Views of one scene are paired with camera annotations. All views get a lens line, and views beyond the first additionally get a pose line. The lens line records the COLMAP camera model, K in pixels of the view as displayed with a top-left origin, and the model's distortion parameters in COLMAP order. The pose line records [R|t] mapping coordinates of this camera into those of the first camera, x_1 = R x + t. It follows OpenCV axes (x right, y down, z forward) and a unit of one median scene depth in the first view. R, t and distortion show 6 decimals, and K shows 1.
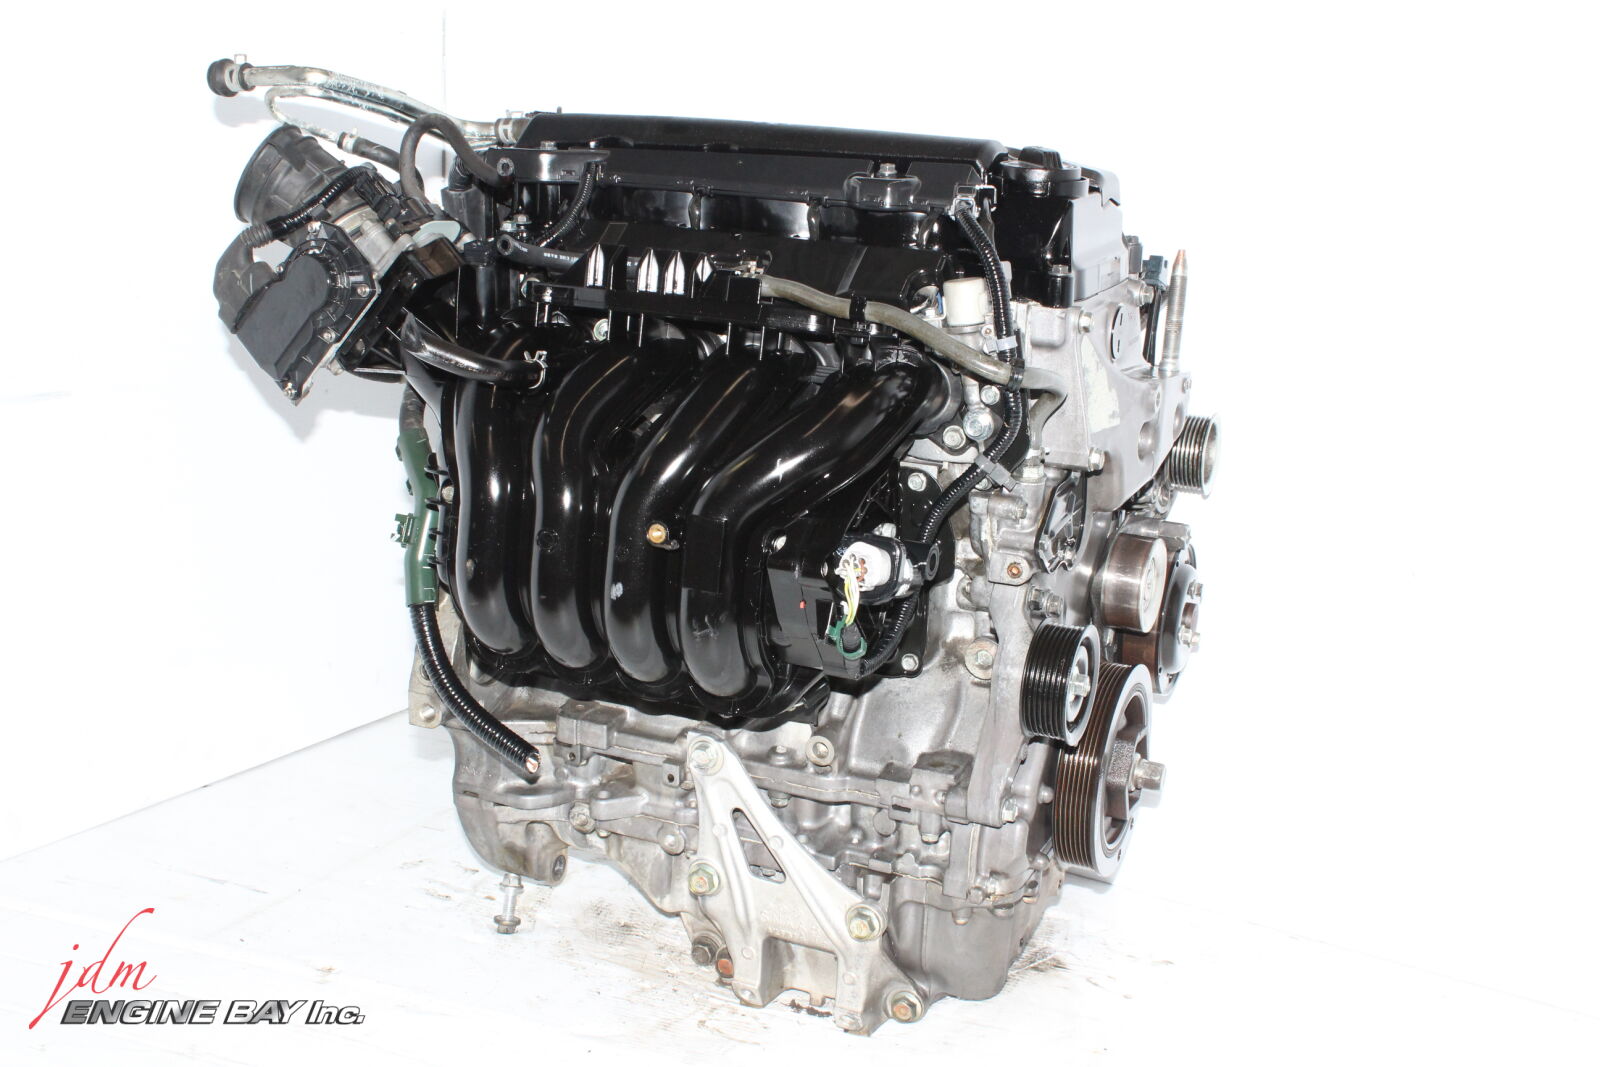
lens RADIAL K [[1337.2, 0, 801.0], [0, 1337.2, 535.5], [0, 0, 1]] dist [0.000364, -0.004770]
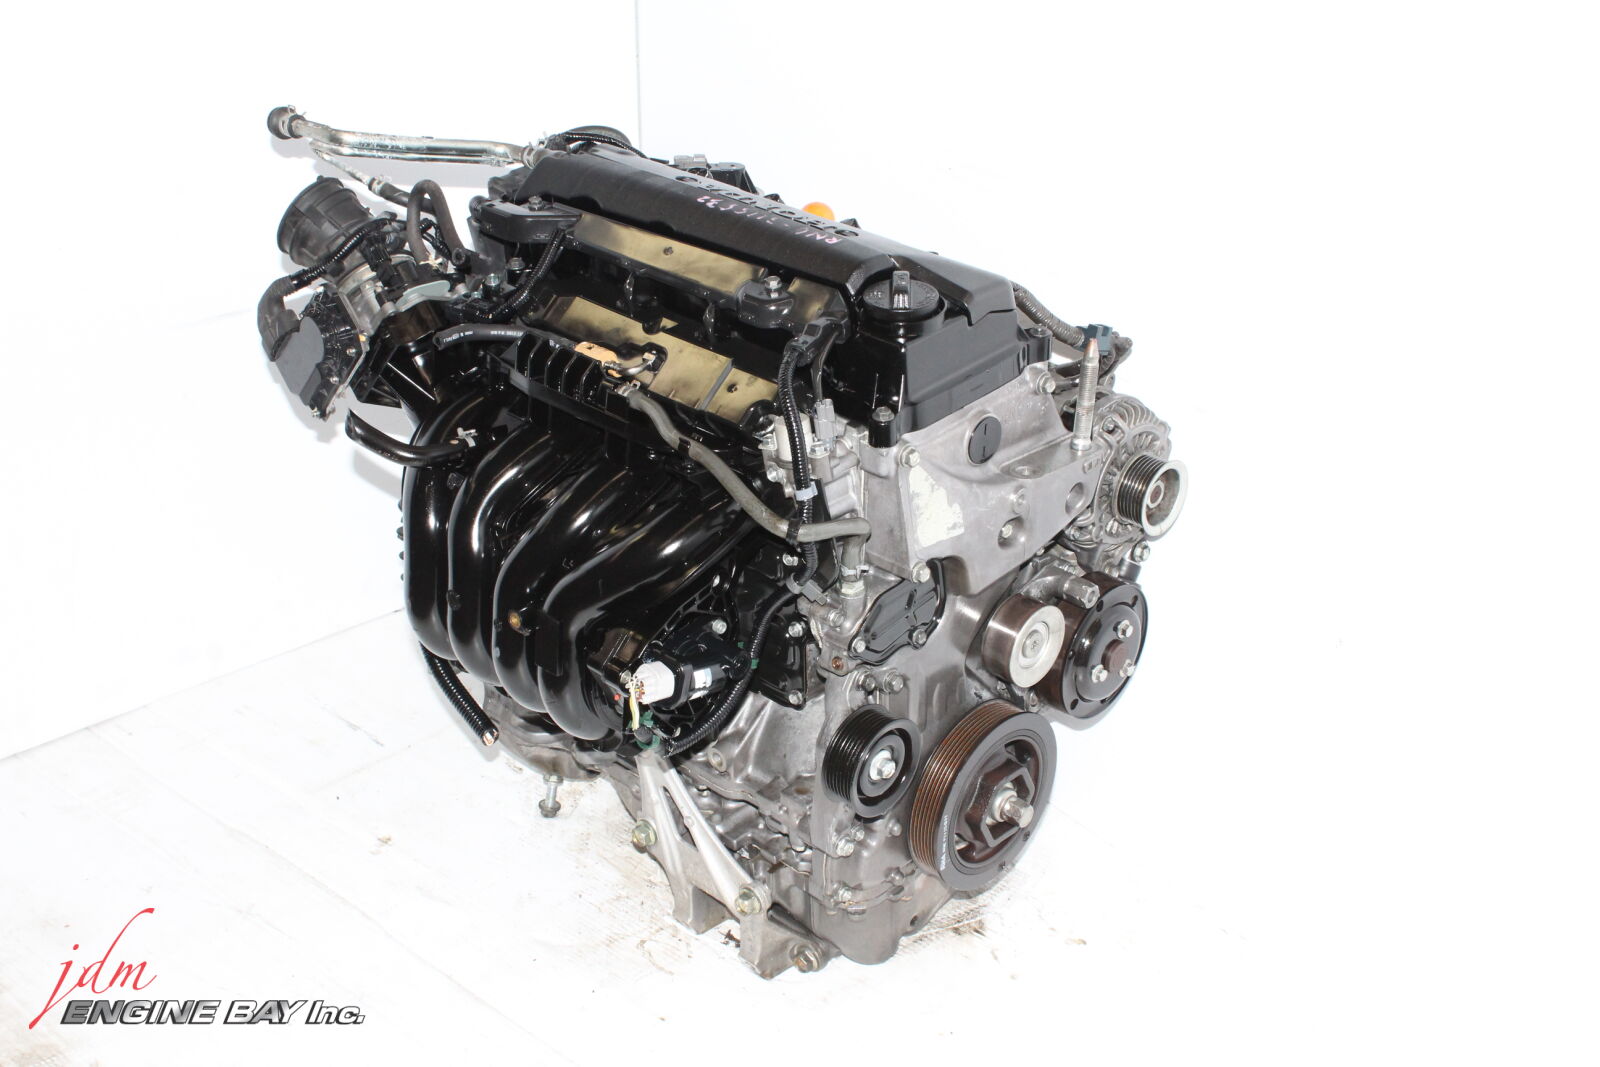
lens RADIAL K [[1338.4, 0, 799.5], [0, 1338.4, 531.1], [0, 0, 1]] dist [0.009647, 0.004985]
pose [[0.971142, 0.101697, -0.215736, 0.302896], [-0.062571, 0.981490, 0.181003, -0.241495], [0.230150, -0.162281, 0.959529, -0.074469]]
